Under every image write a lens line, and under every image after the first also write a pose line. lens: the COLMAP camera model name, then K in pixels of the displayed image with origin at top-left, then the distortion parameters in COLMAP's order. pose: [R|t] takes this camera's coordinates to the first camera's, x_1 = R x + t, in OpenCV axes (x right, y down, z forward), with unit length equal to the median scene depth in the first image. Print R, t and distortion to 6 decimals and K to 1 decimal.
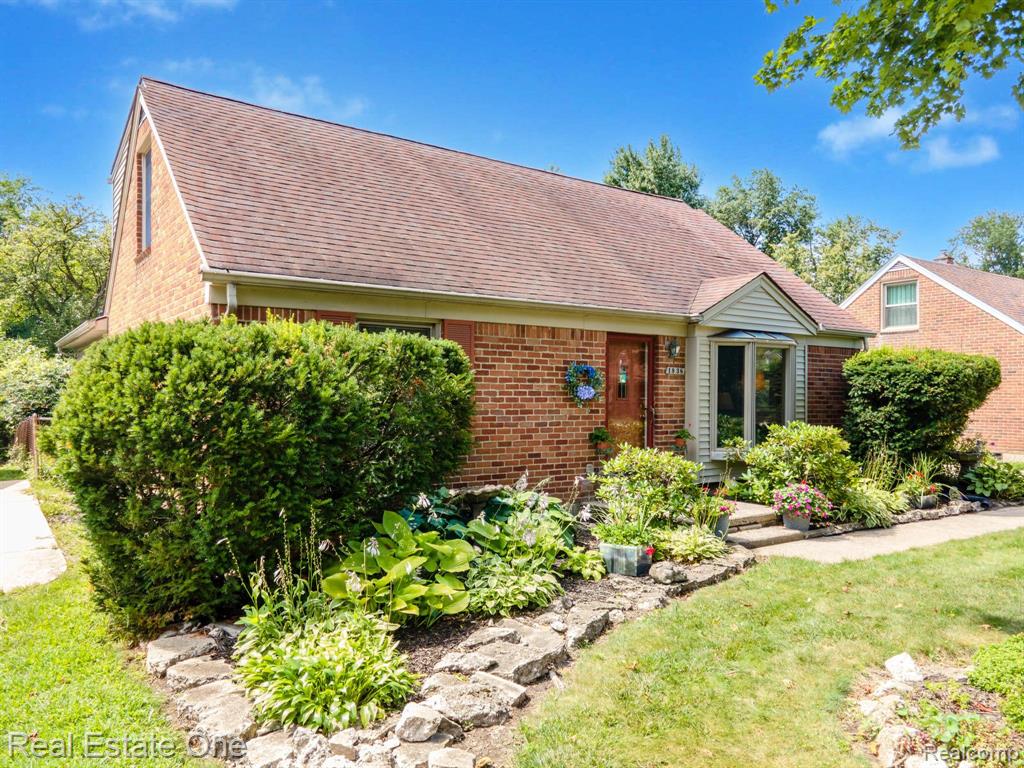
lens RADIAL K [[740.9, 0, 512.0], [0, 740.9, 384.0], [0, 0, 1]] dist [0.044487, 0.007142]
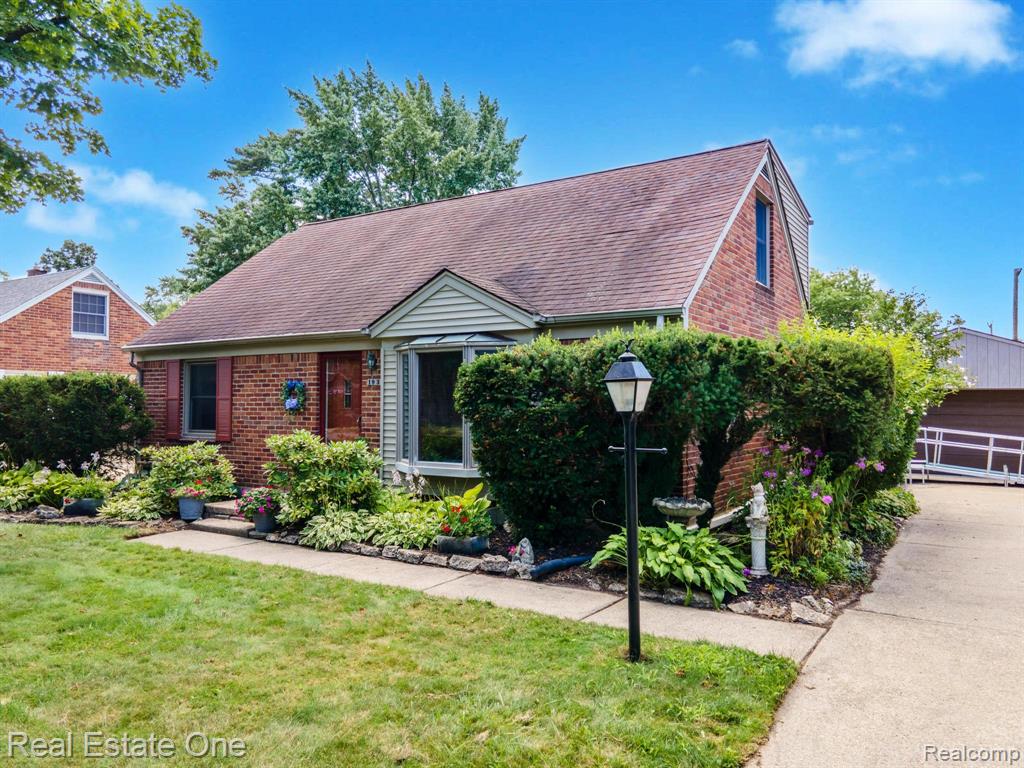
lens RADIAL K [[740.9, 0, 512.0], [0, 740.9, 384.0], [0, 0, 1]] dist [0.044487, 0.007142]
pose [[0.382227, -0.029459, -0.923599, 1.426657], [0.015353, 0.999556, -0.025528, 0.016630], [0.923941, -0.004422, 0.382510, 0.873989]]
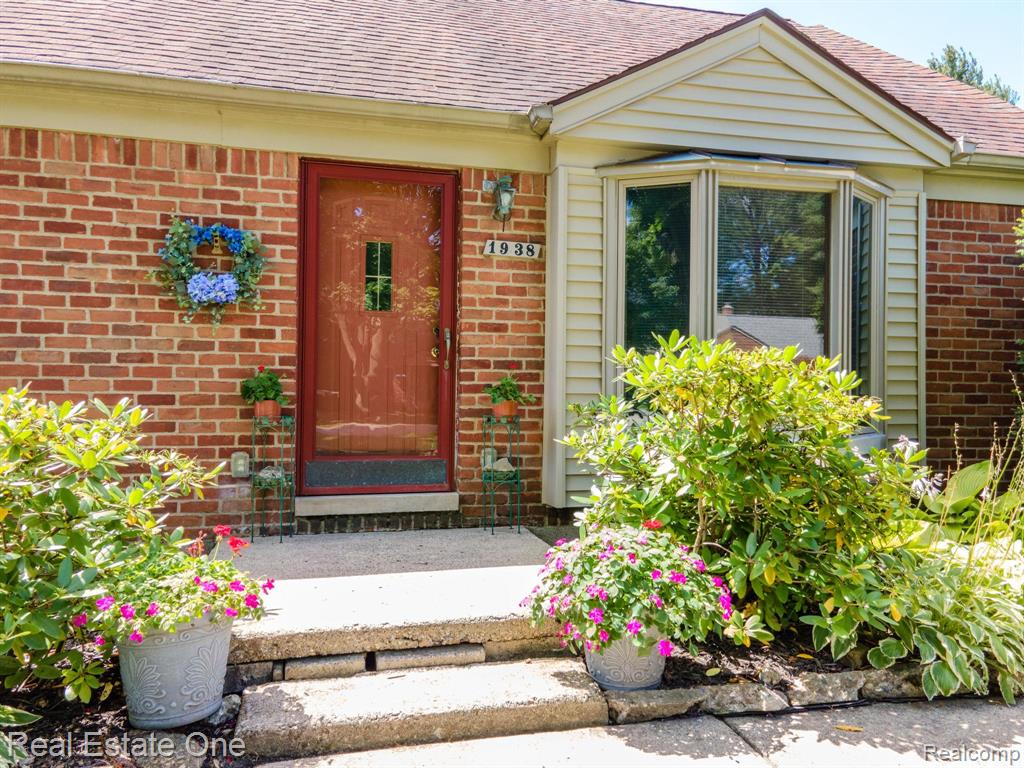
lens RADIAL K [[740.9, 0, 512.0], [0, 740.9, 384.0], [0, 0, 1]] dist [0.044487, 0.007142]
pose [[0.930440, -0.004834, -0.366413, 0.429305], [0.004494, 0.999988, -0.001780, 0.071056], [0.366418, 0.000010, 0.930451, 0.664668]]
